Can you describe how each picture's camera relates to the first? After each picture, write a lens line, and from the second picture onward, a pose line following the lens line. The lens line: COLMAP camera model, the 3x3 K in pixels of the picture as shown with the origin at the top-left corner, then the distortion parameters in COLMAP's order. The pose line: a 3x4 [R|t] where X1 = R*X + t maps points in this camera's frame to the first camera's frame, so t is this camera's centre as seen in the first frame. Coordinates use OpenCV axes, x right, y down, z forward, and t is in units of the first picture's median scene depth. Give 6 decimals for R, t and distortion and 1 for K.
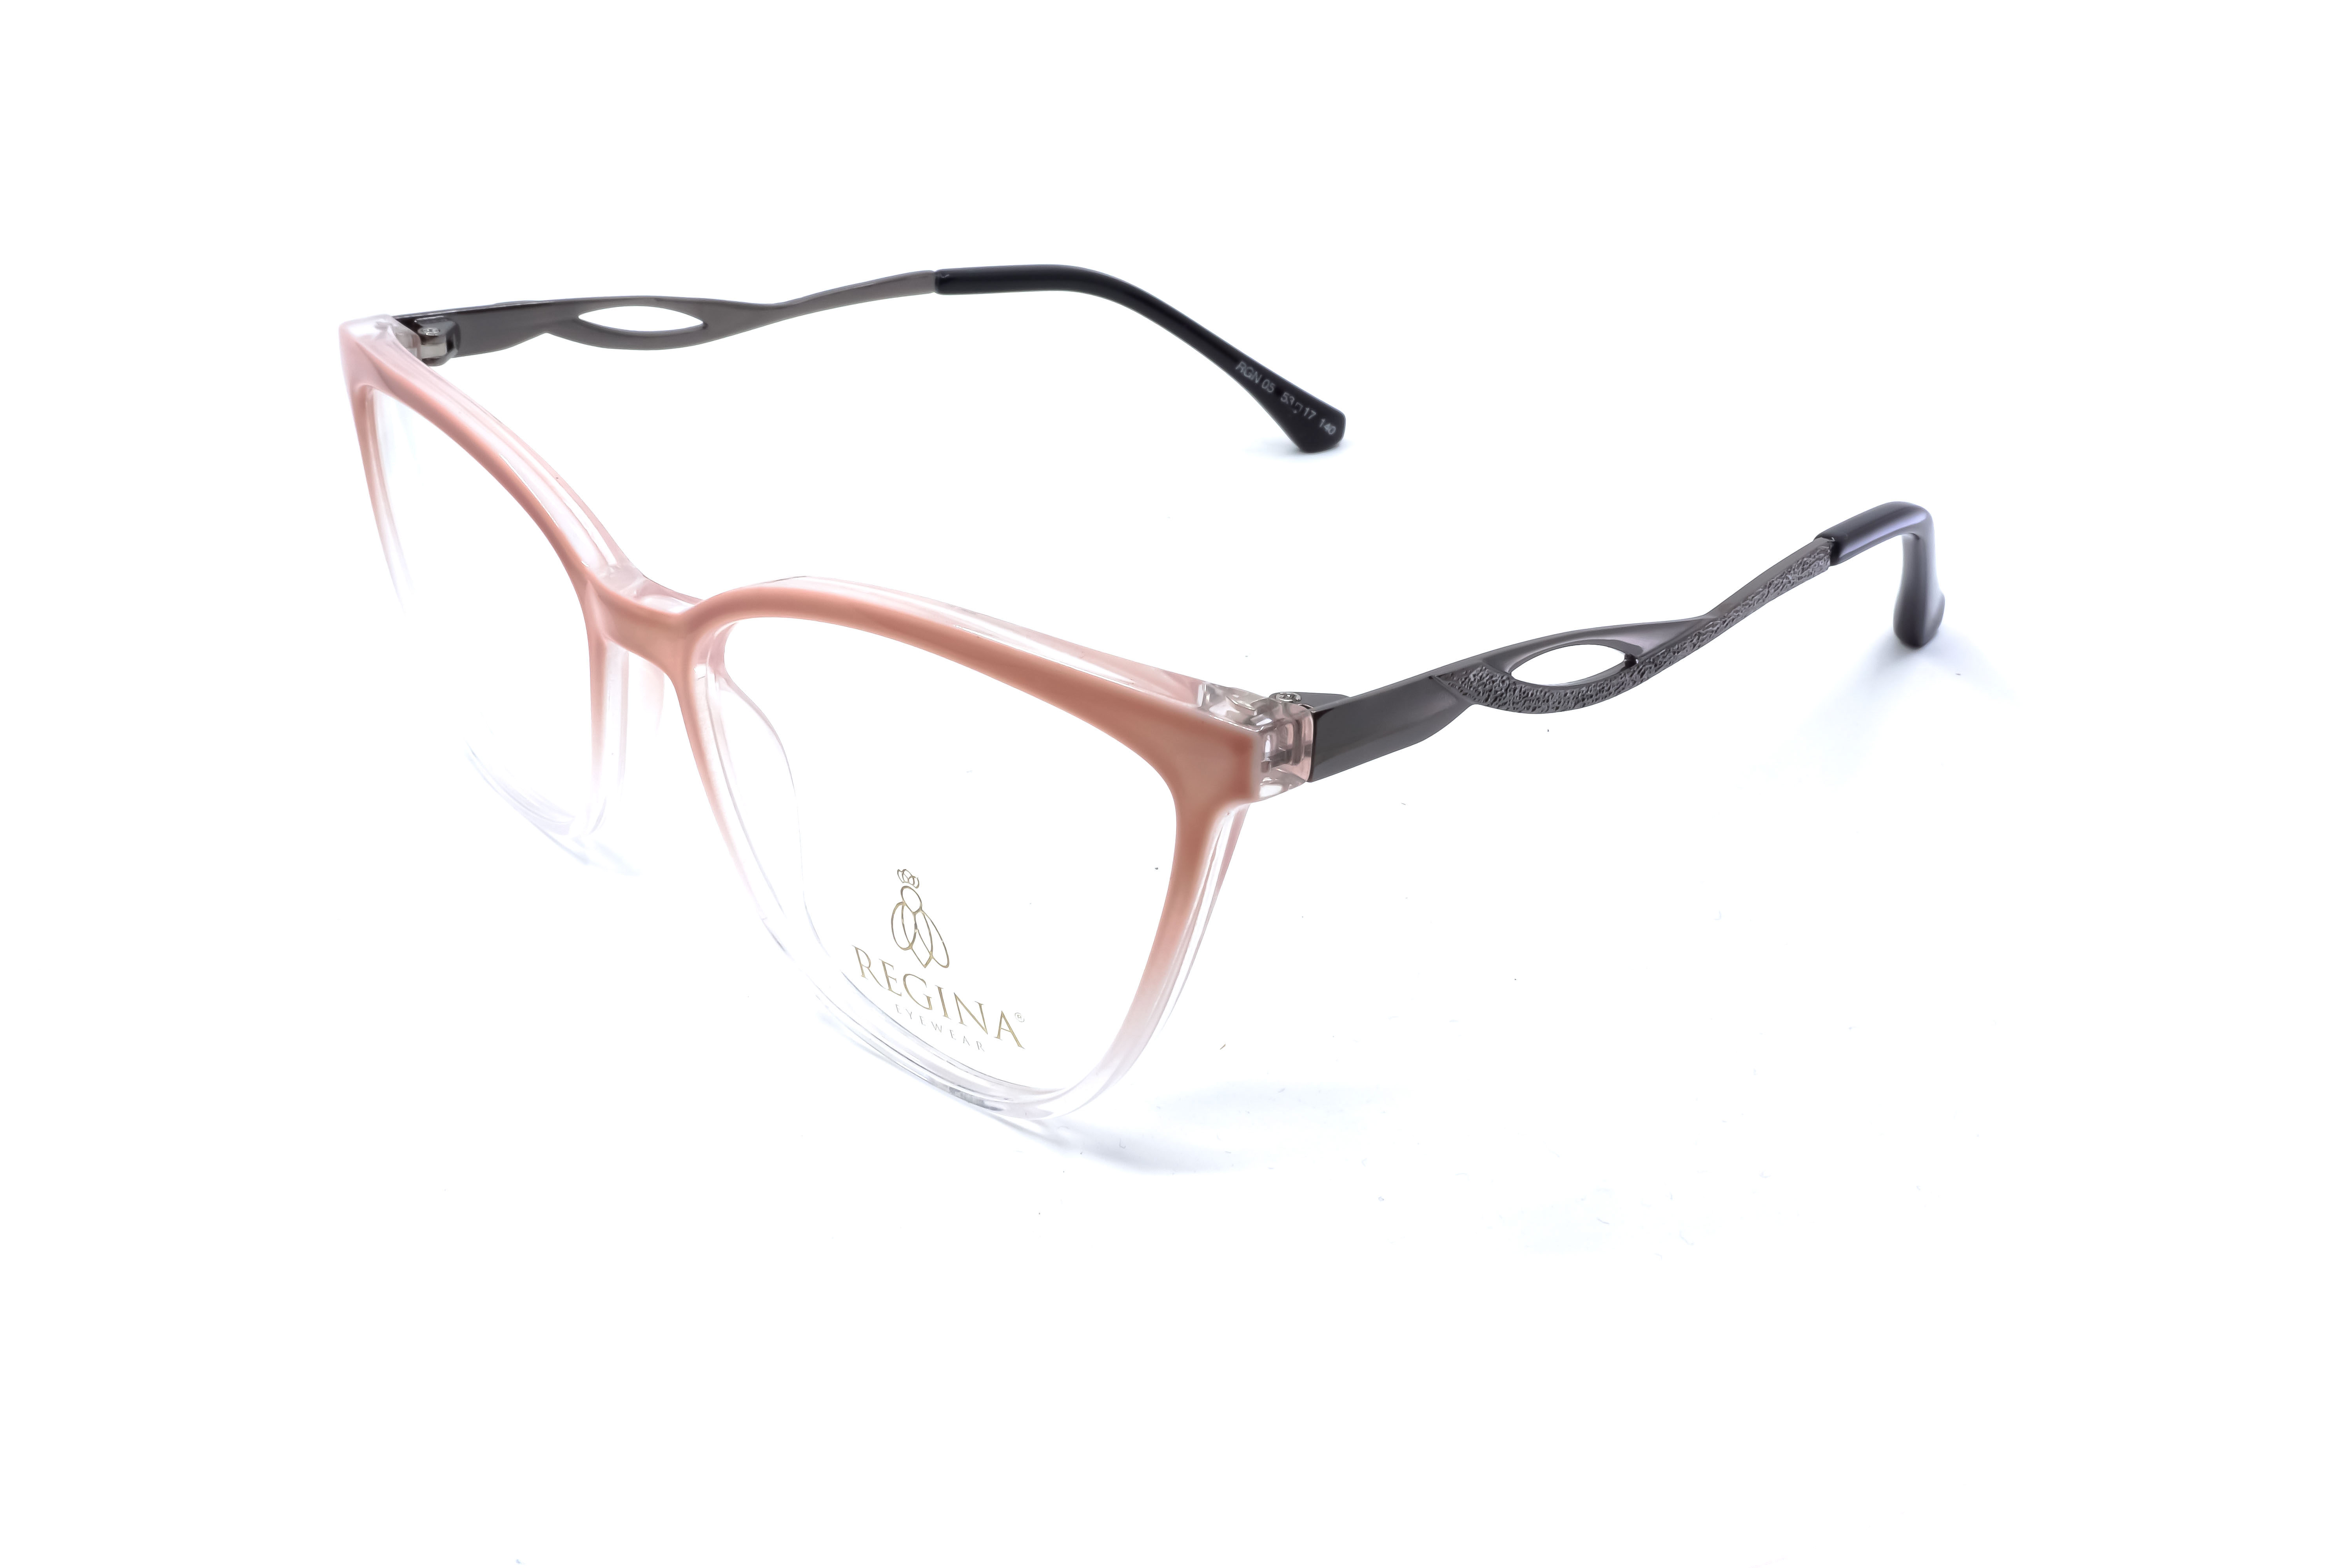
lens RADIAL K [[2274.6, 0, 1176.0], [0, 2274.6, 784.0], [0, 0, 1]] dist [0.005181, -0.000305]
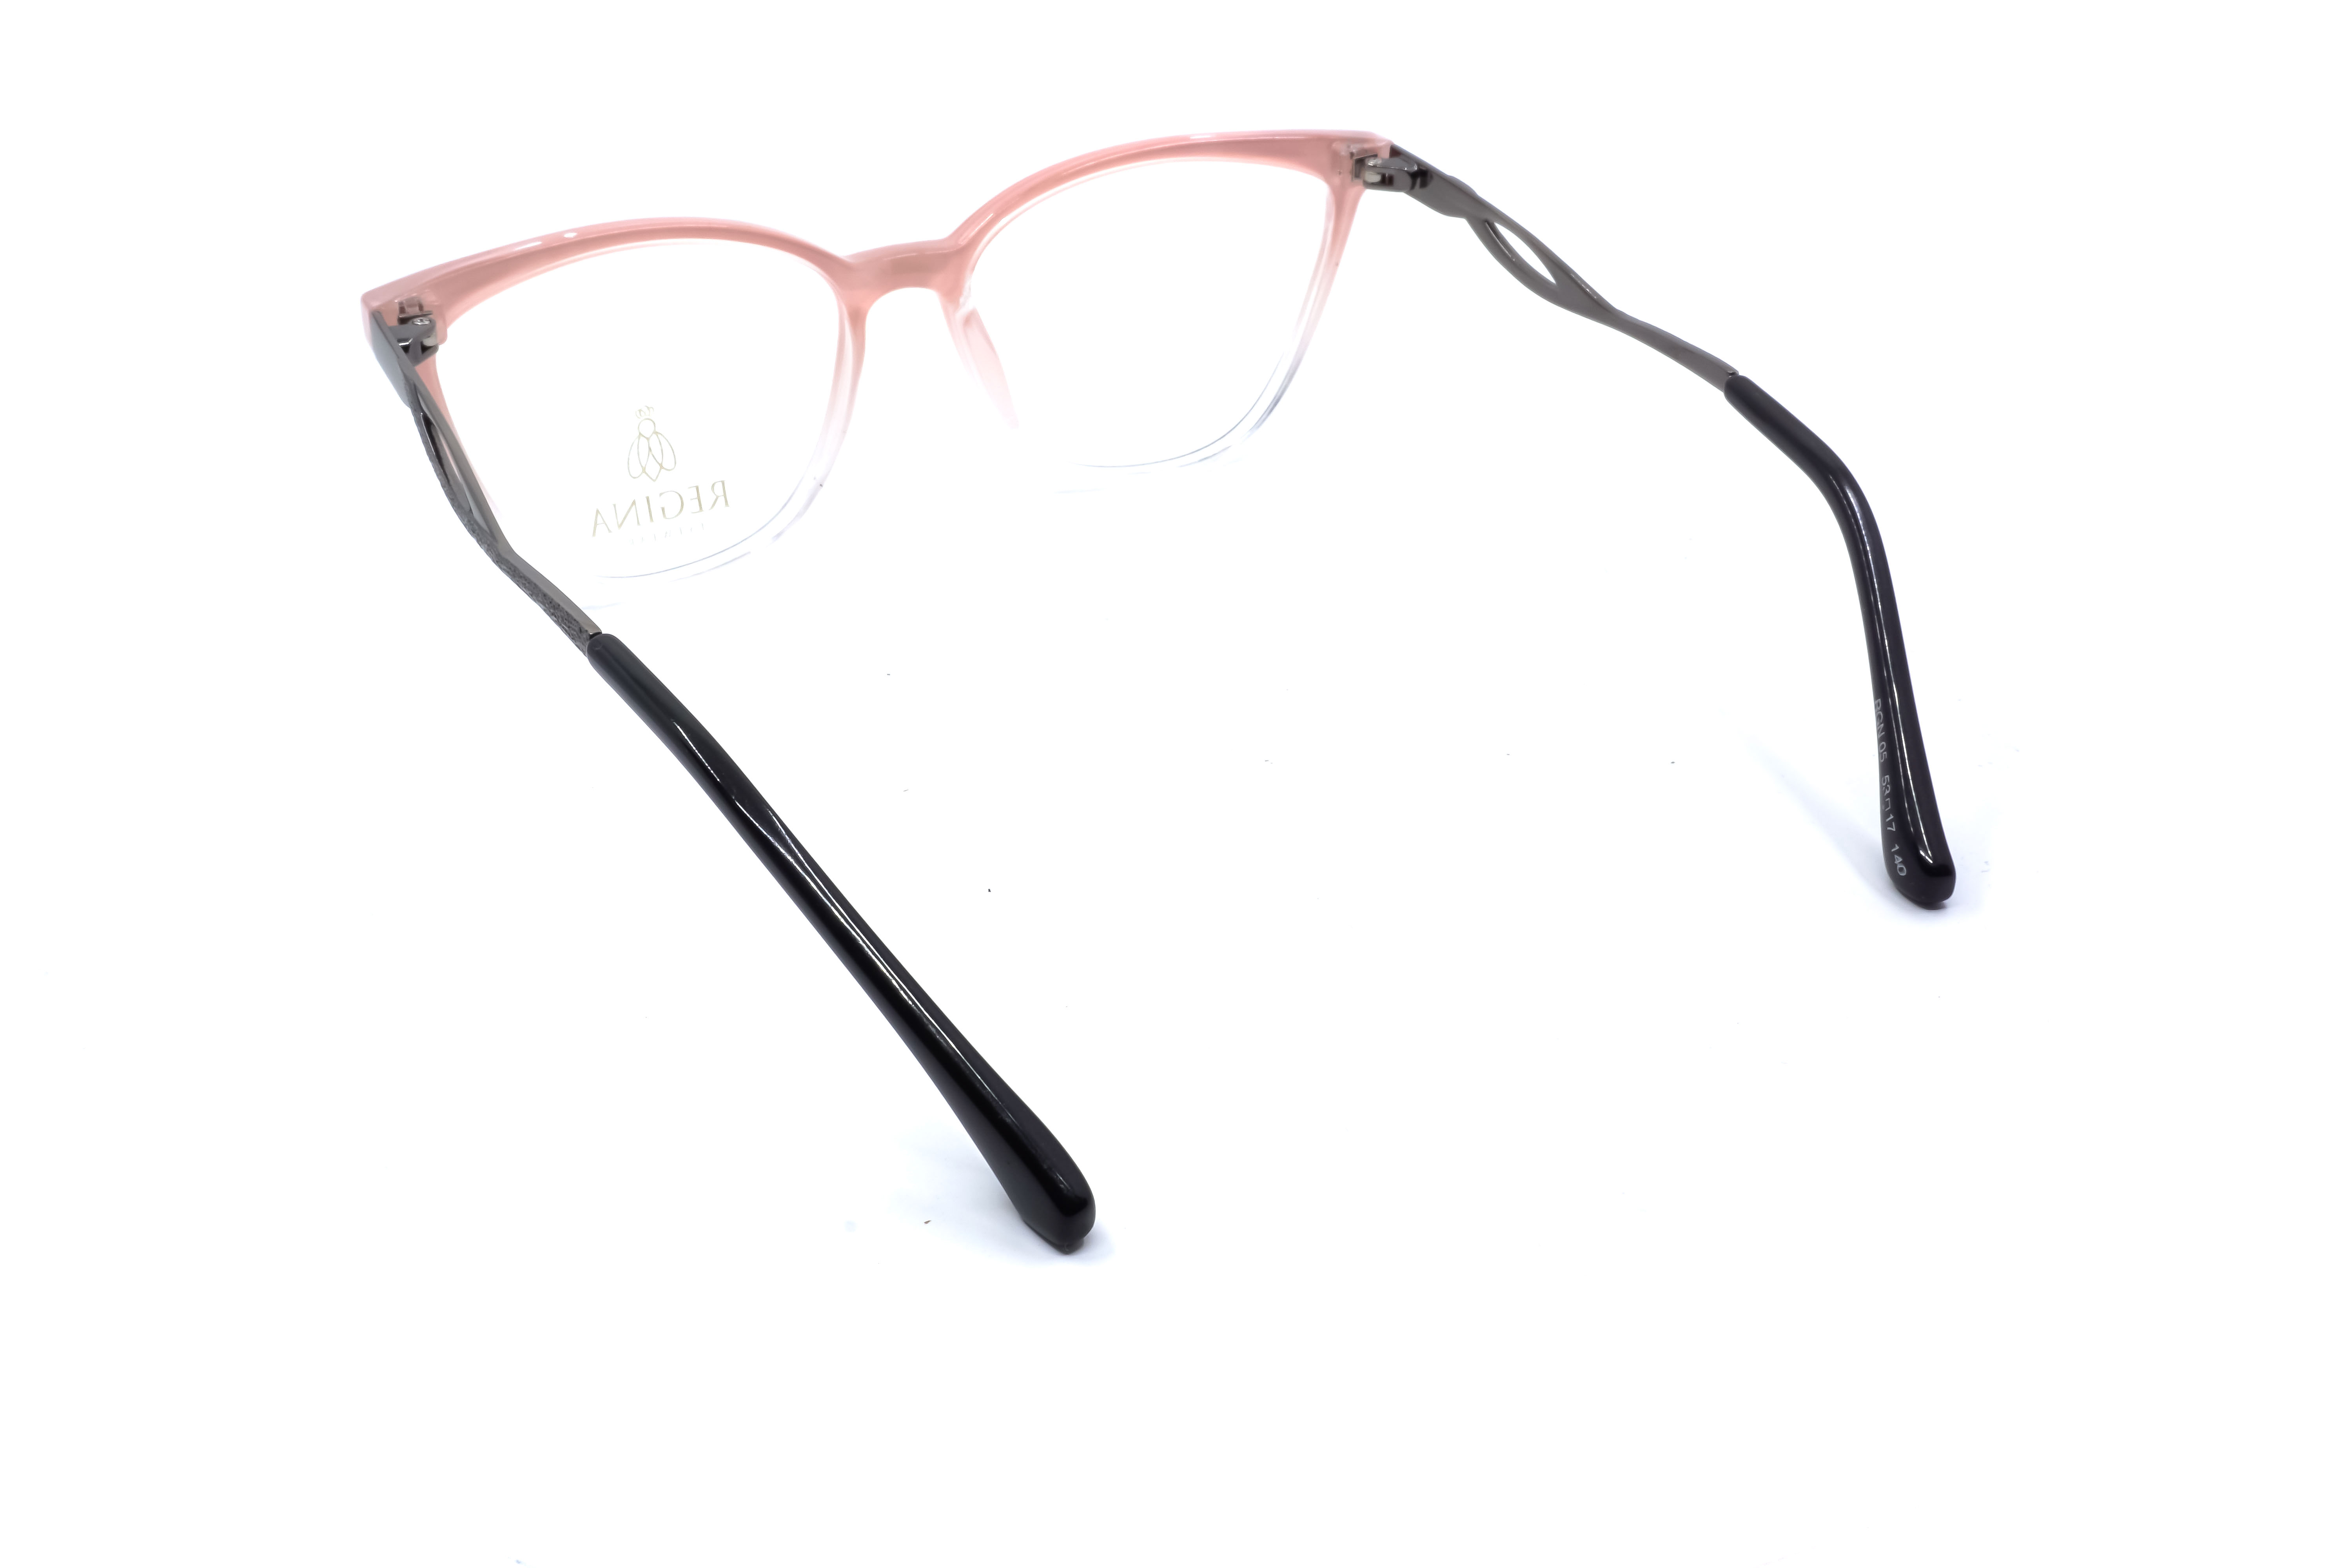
lens RADIAL K [[2292.4, 0, 1176.0], [0, 2292.4, 784.0], [0, 0, 1]] dist [0.005974, -0.005415]
pose [[-0.269428, 0.484466, -0.832287, 0.861838], [-0.447965, 0.702002, 0.553643, -0.575655], [0.852488, 0.522002, 0.027885, 1.002710]]
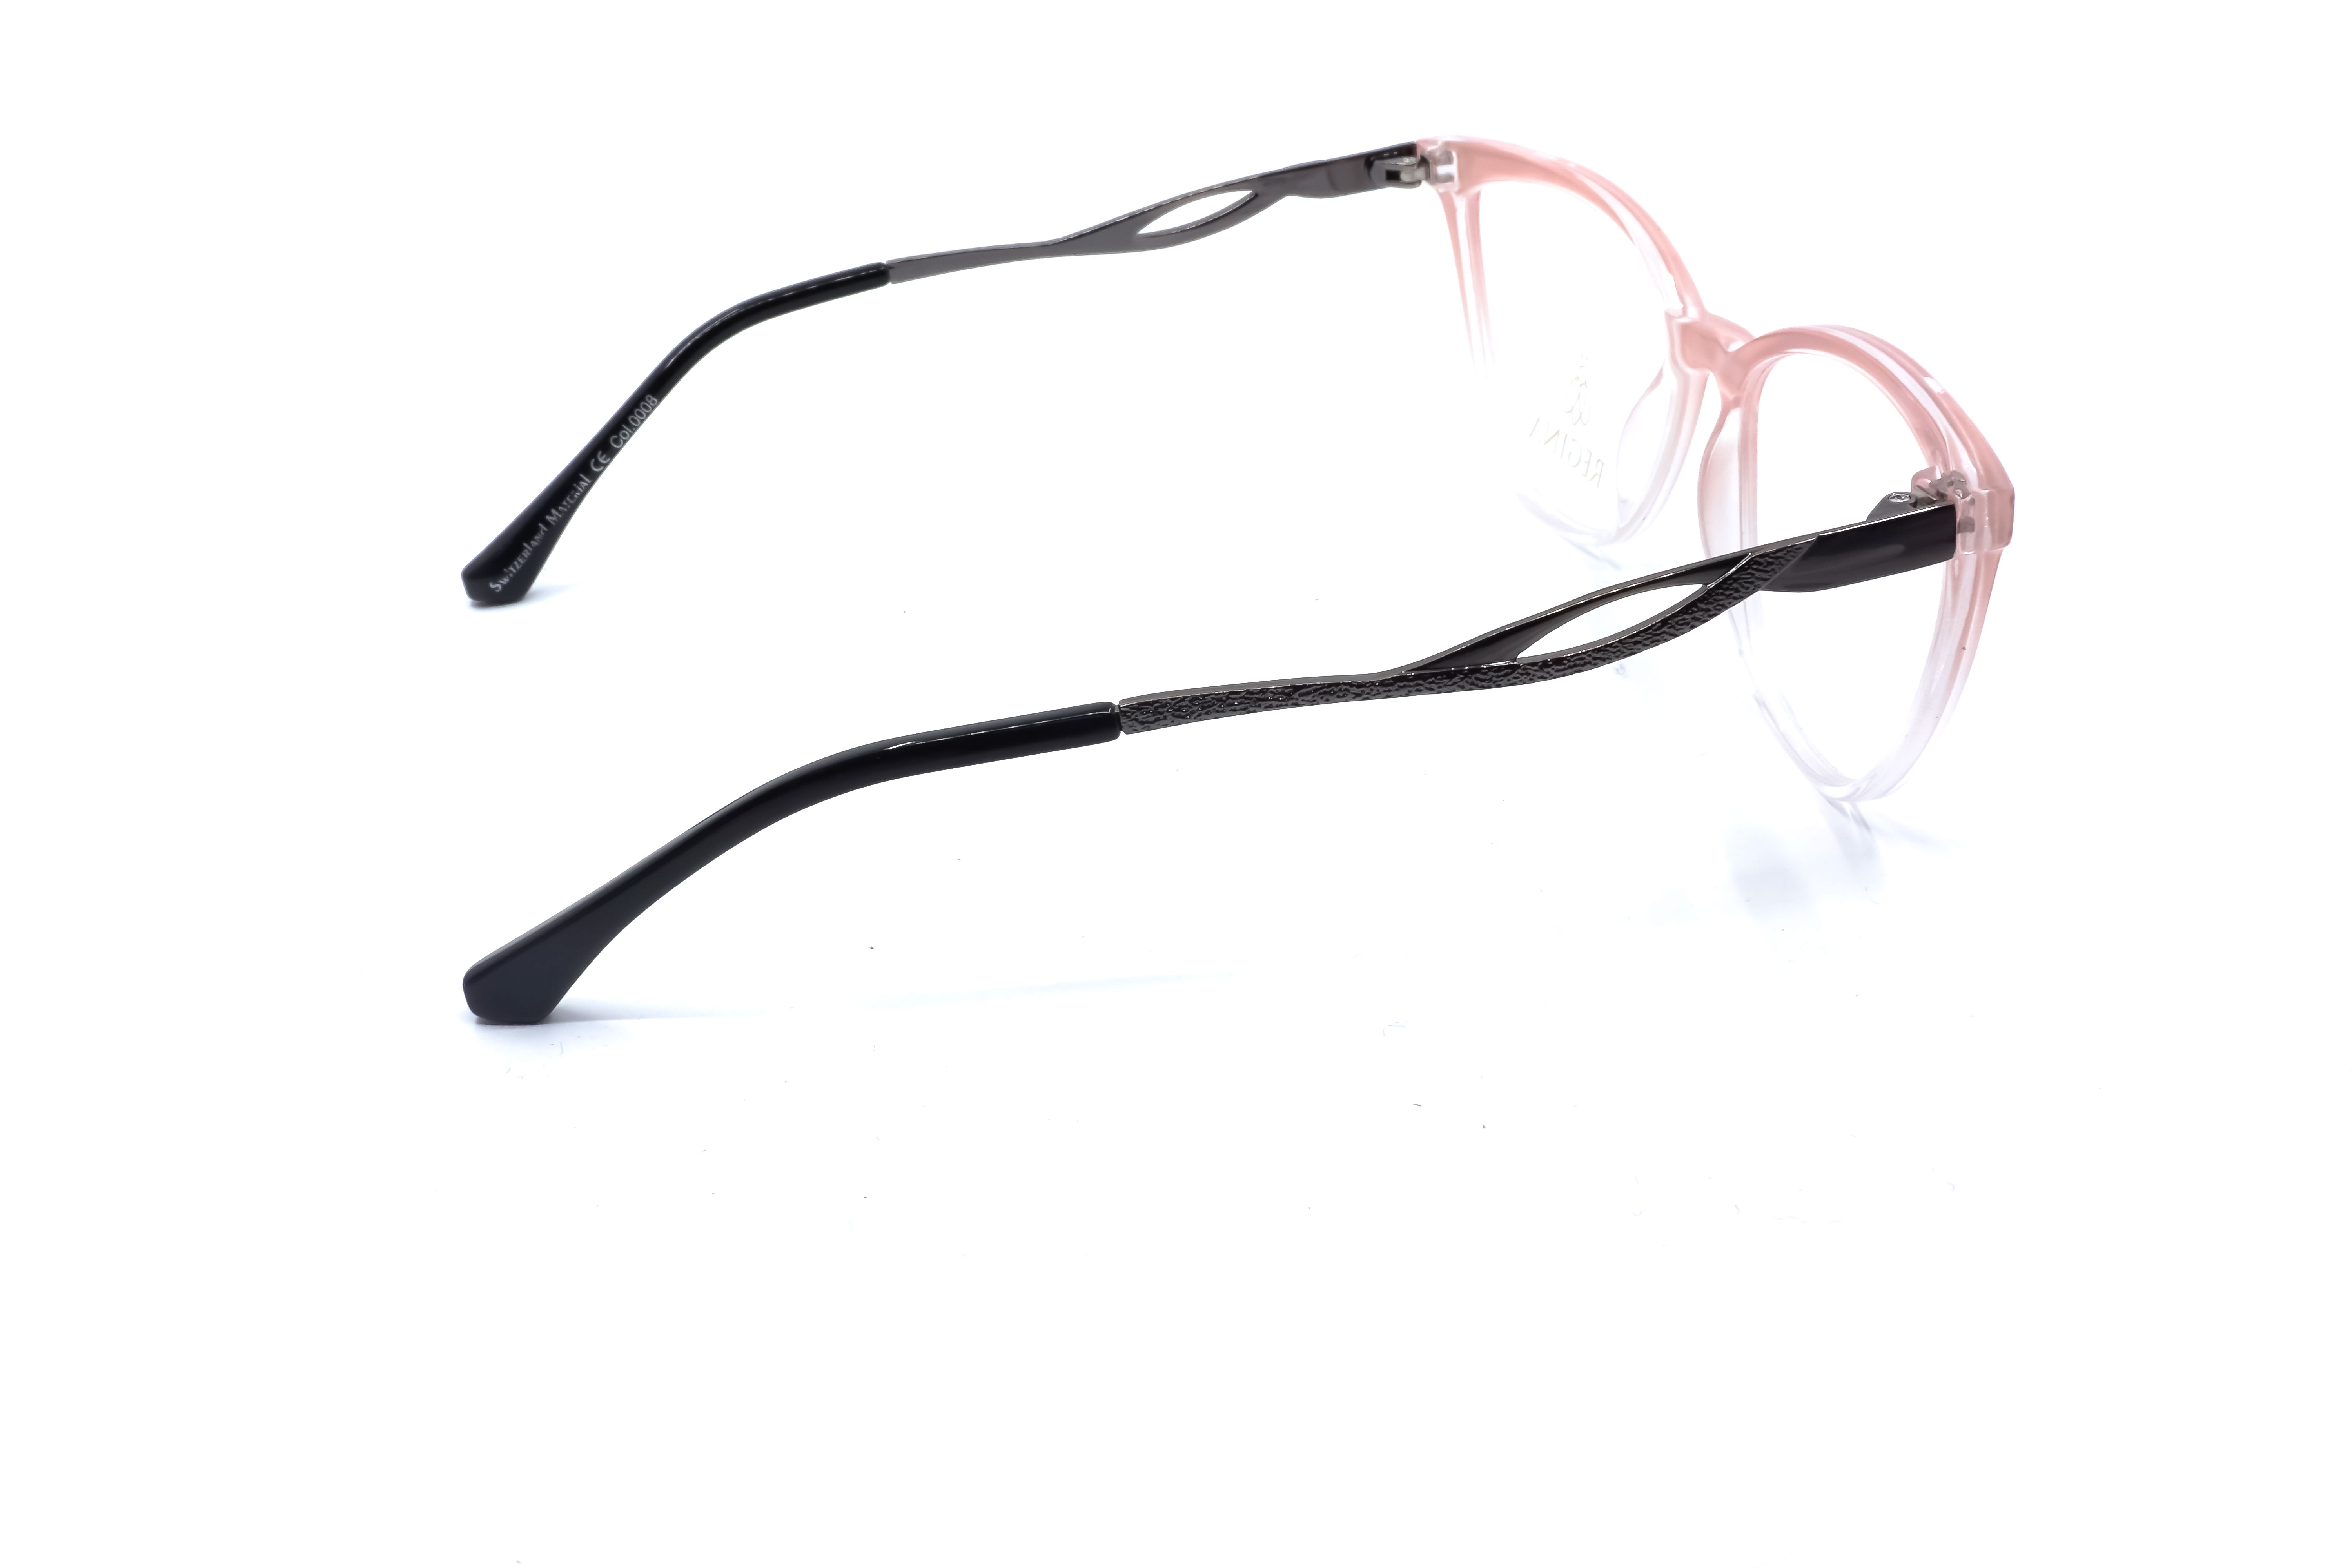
lens RADIAL K [[2234.6, 0, 1194.1], [0, 2234.6, 830.9], [0, 0, 1]] dist [0.031184, -0.005556]
pose [[-0.864184, -0.235007, 0.444924, -0.469095], [0.264129, 0.540746, 0.798642, -0.800541], [-0.428277, 0.807691, -0.405232, 1.456788]]
